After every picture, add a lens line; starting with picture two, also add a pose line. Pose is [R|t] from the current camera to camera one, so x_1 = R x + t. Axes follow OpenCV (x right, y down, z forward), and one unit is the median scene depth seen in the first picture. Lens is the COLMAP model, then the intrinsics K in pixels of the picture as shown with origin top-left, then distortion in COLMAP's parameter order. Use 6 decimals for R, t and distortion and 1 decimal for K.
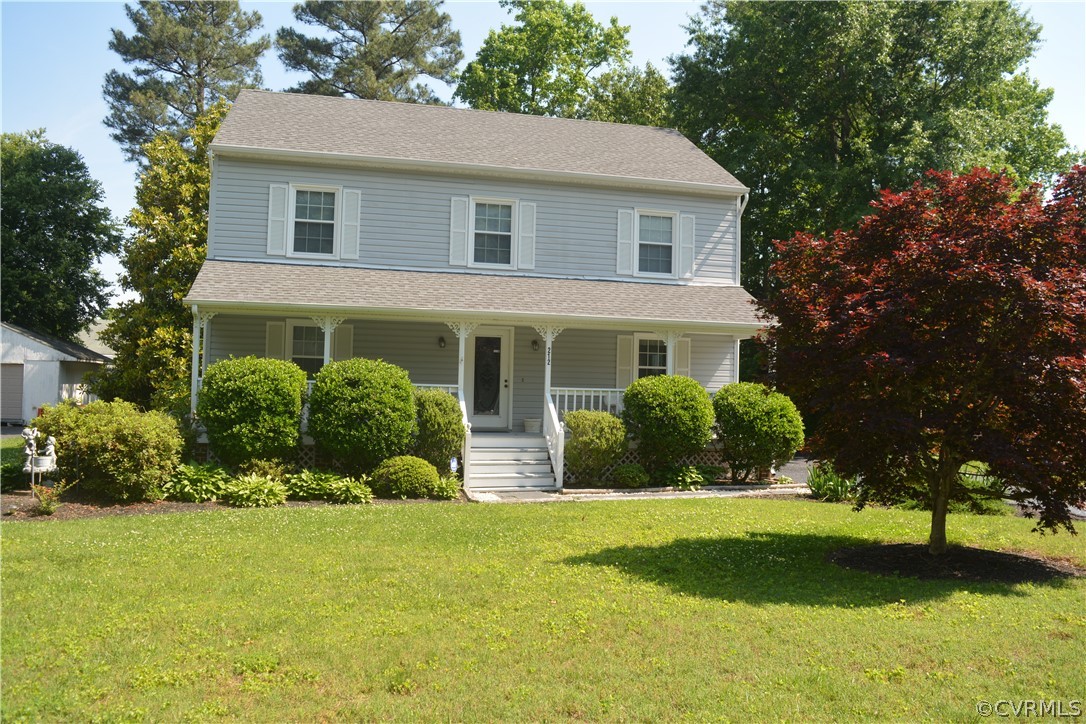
lens RADIAL K [[618.7, 0, 543.0], [0, 618.7, 362.0], [0, 0, 1]] dist [-0.023411, 0.000459]
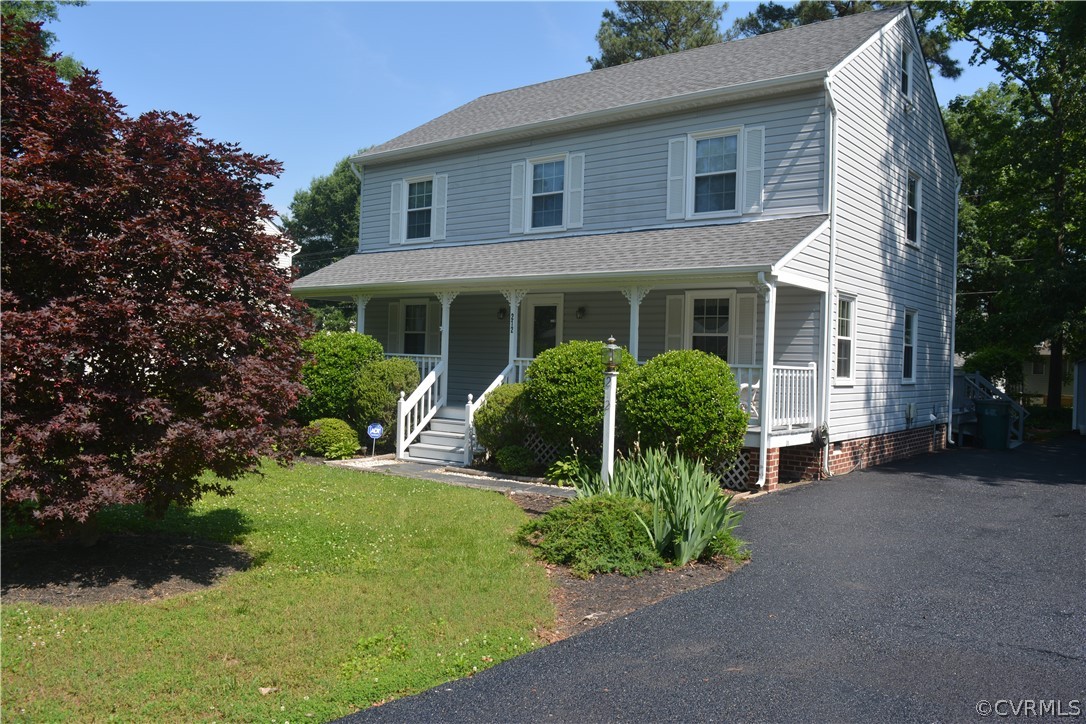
lens RADIAL K [[859.1, 0, 543.0], [0, 859.1, 362.0], [0, 0, 1]] dist [-0.083620, 0.010049]
pose [[0.654343, 0.000928, -0.756198, 0.877232], [0.012808, 0.999842, 0.012309, 0.028276], [0.756090, -0.017740, 0.654227, 0.144298]]
